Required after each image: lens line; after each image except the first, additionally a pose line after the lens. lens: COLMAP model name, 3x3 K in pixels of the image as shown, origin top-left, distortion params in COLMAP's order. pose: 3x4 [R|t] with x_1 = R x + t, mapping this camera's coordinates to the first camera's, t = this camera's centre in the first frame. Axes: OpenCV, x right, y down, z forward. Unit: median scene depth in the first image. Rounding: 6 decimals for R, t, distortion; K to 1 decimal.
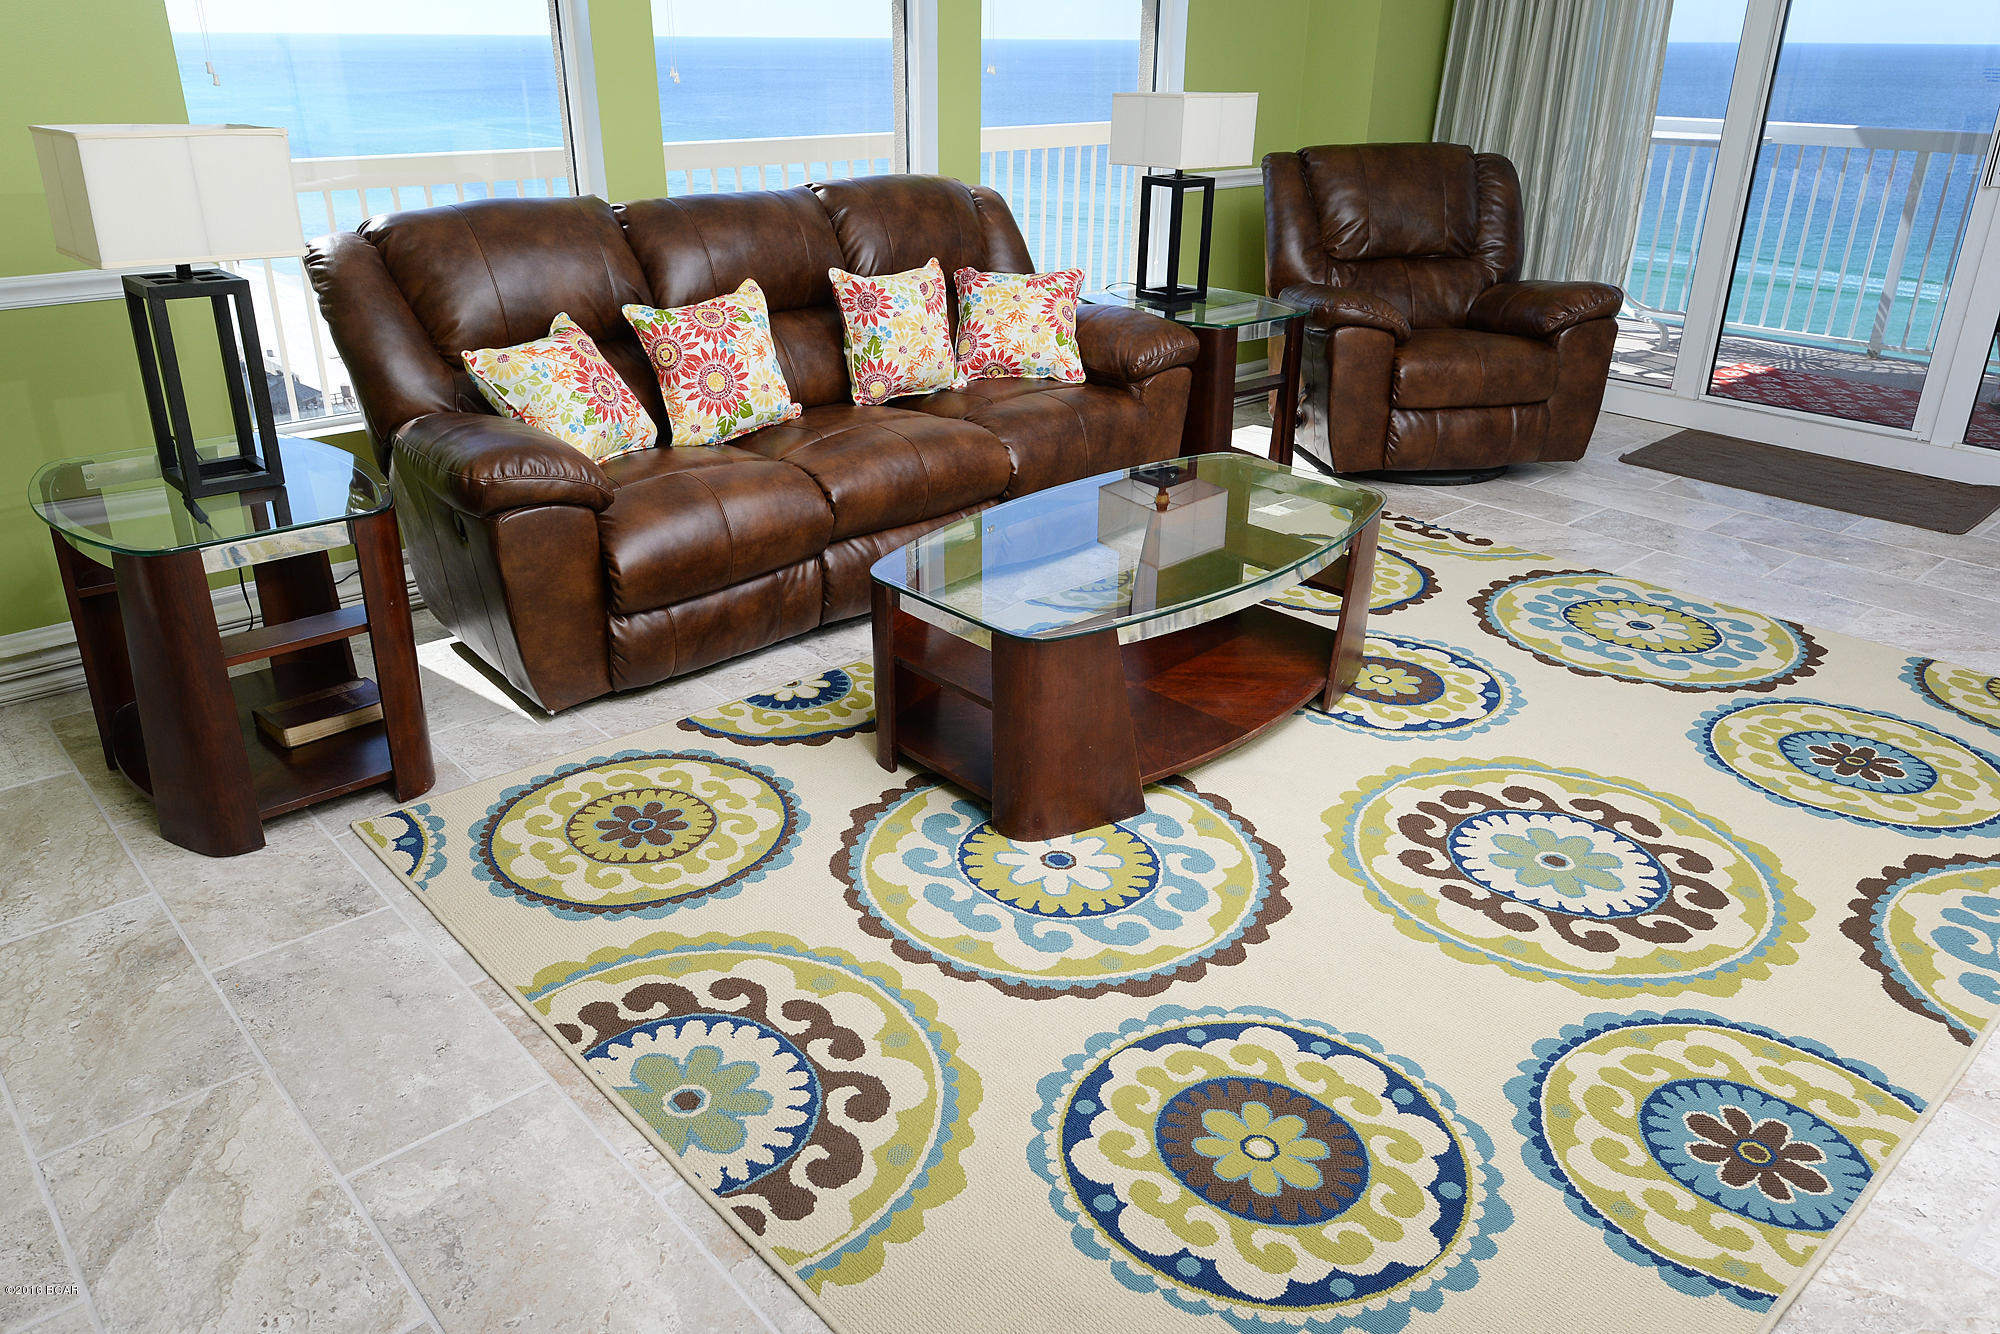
lens RADIAL K [[1433.2, 0, 992.9], [0, 1433.2, 618.8], [0, 0, 1]] dist [0.038579, -0.005131]
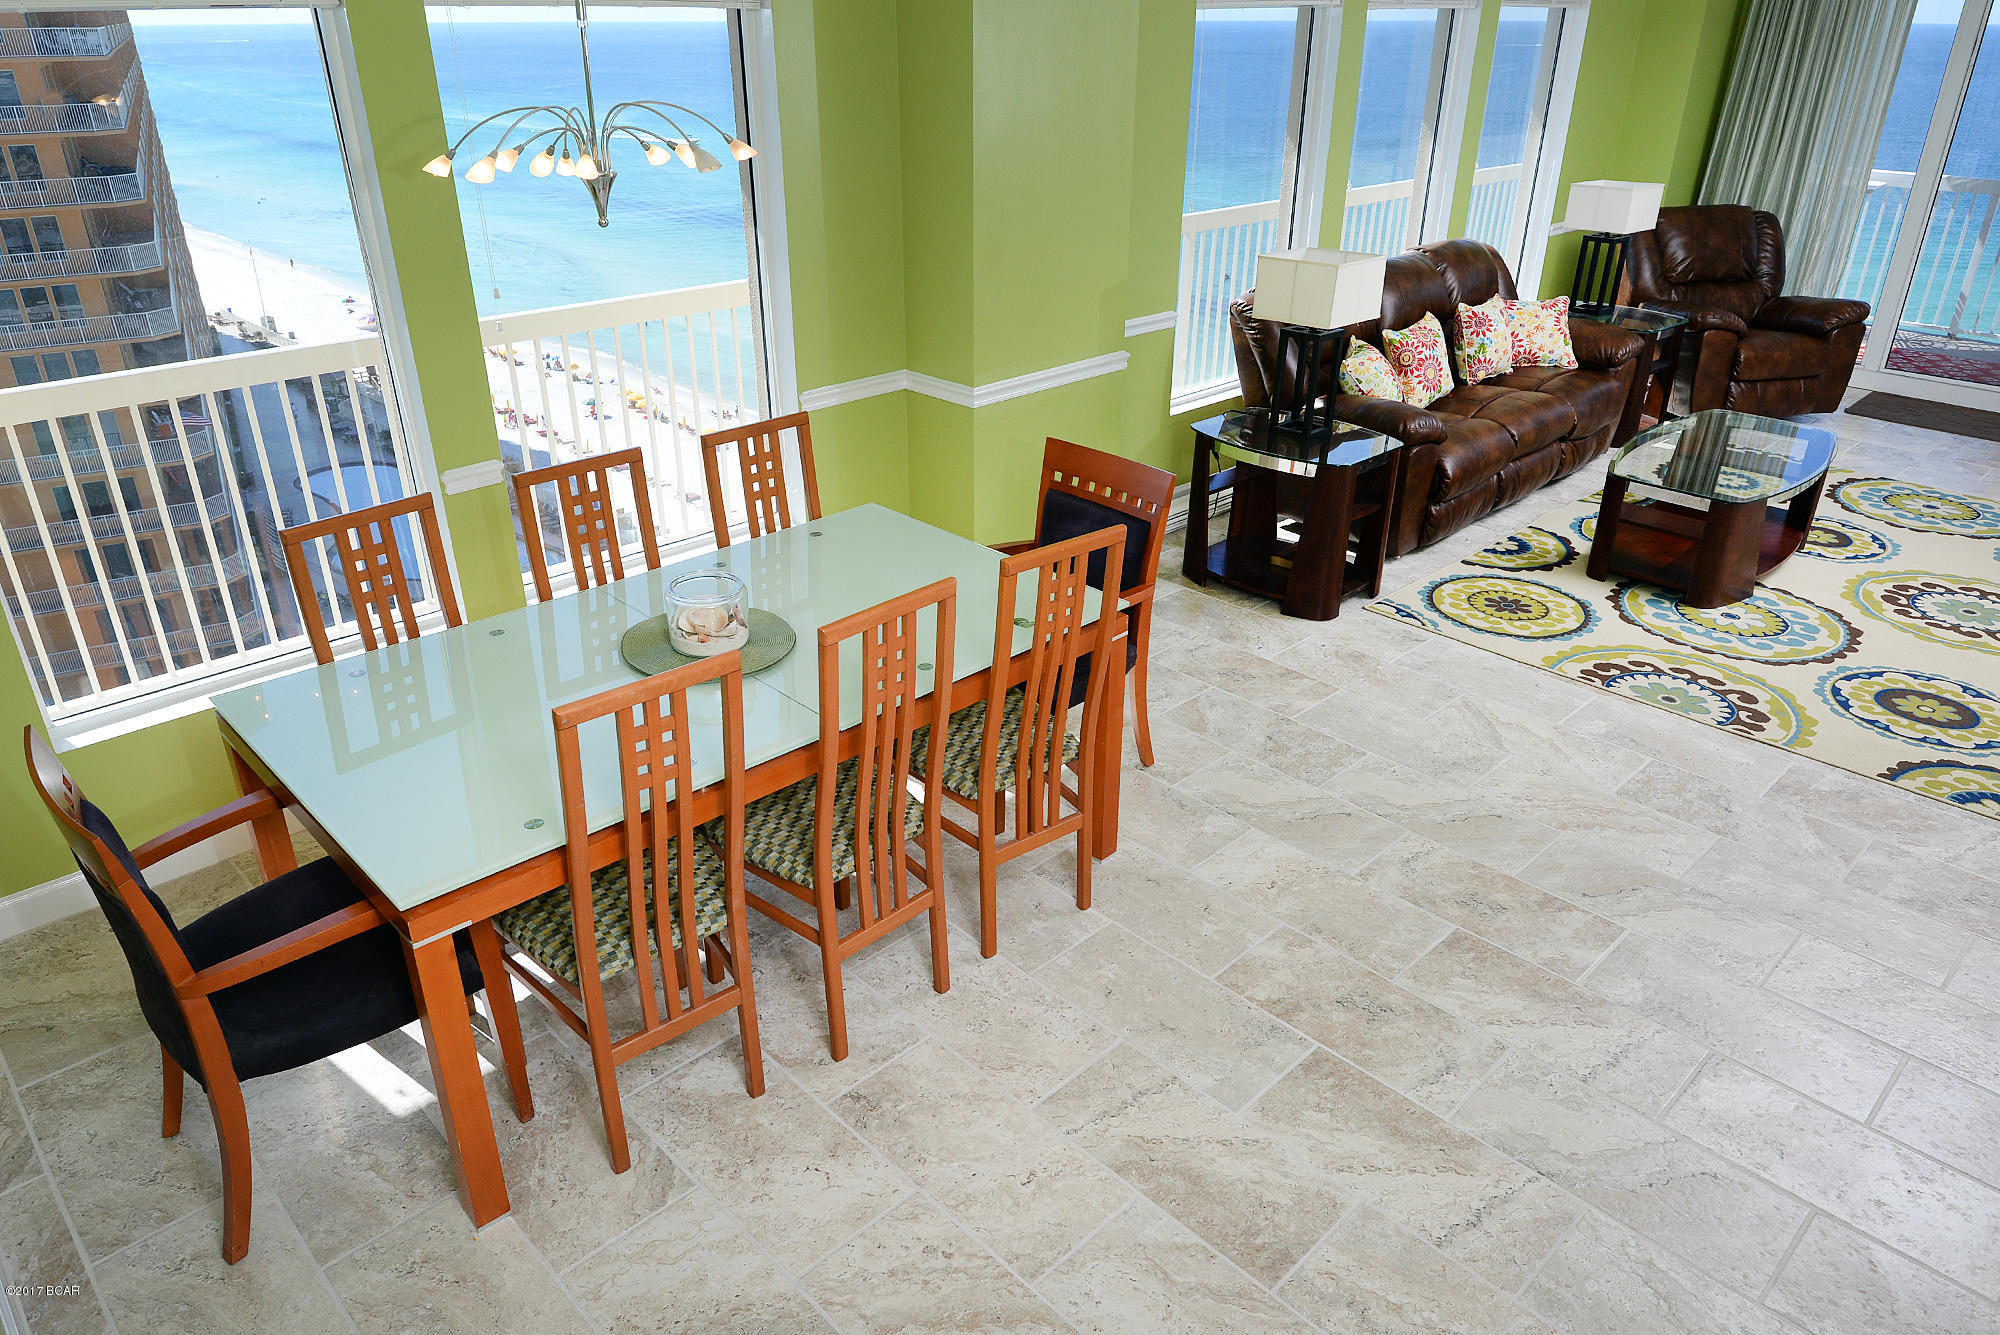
lens RADIAL K [[1314.0, 0, 987.6], [0, 1314.0, 670.3], [0, 0, 1]] dist [-0.001929, 0.003077]
pose [[0.999554, -0.018667, 0.023315, -0.792760], [0.016761, 0.996701, 0.079417, 0.060720], [-0.024720, -0.078991, 0.996569, -0.623577]]
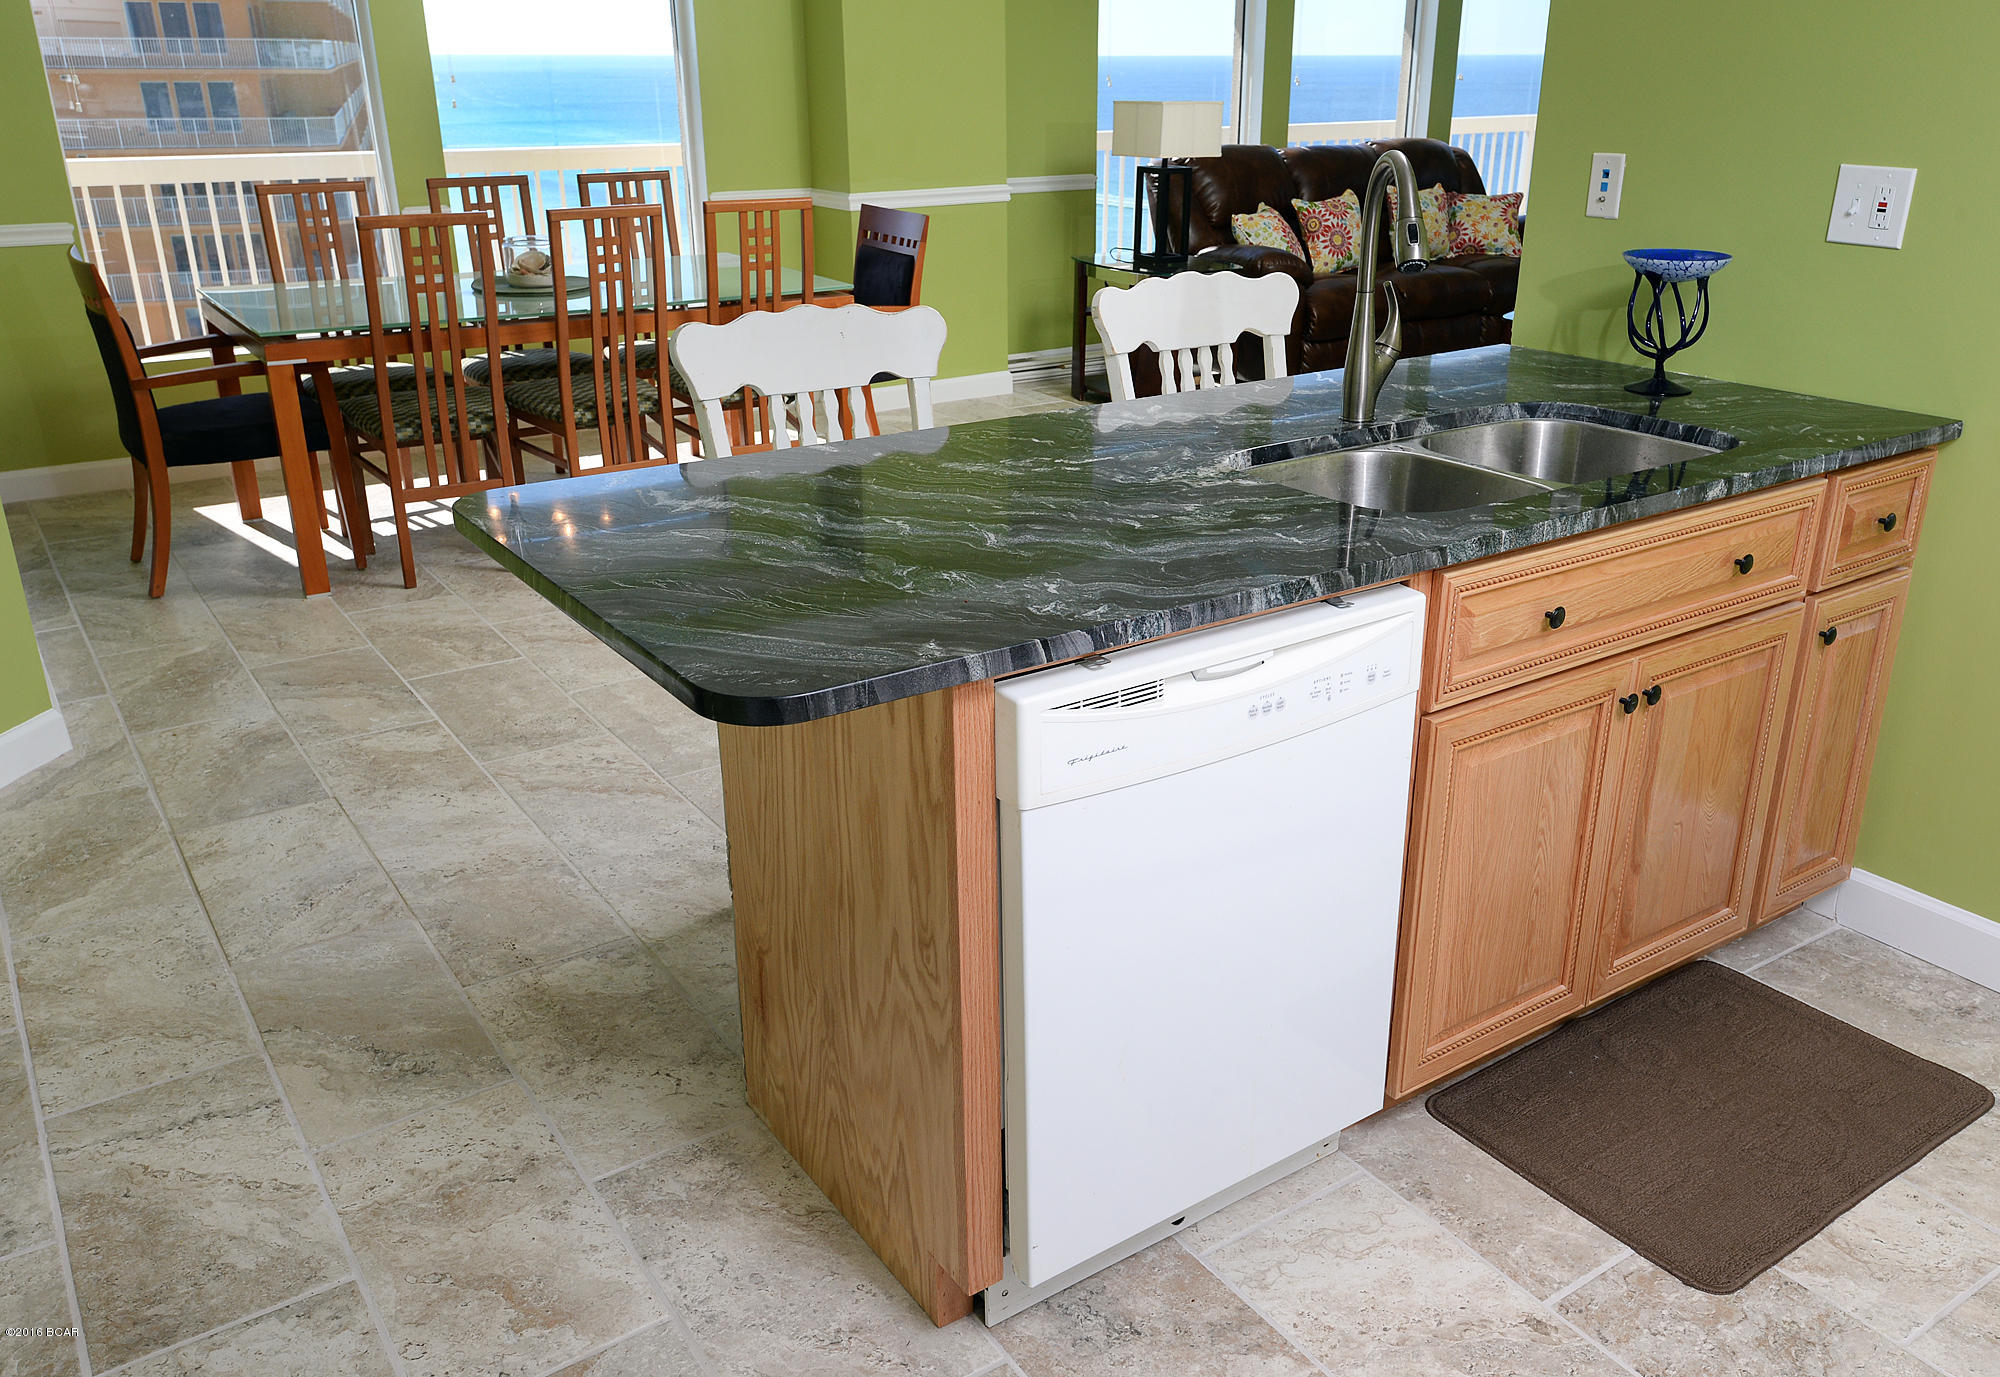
lens RADIAL K [[1585.9, 0, 1009.3], [0, 1585.9, 684.9], [0, 0, 1]] dist [0.044996, 0.002402]
pose [[0.989451, 0.046514, -0.137197, -0.310871], [-0.047064, 0.998892, -0.000762, 0.450233], [0.137009, 0.007211, 0.990544, -1.154330]]
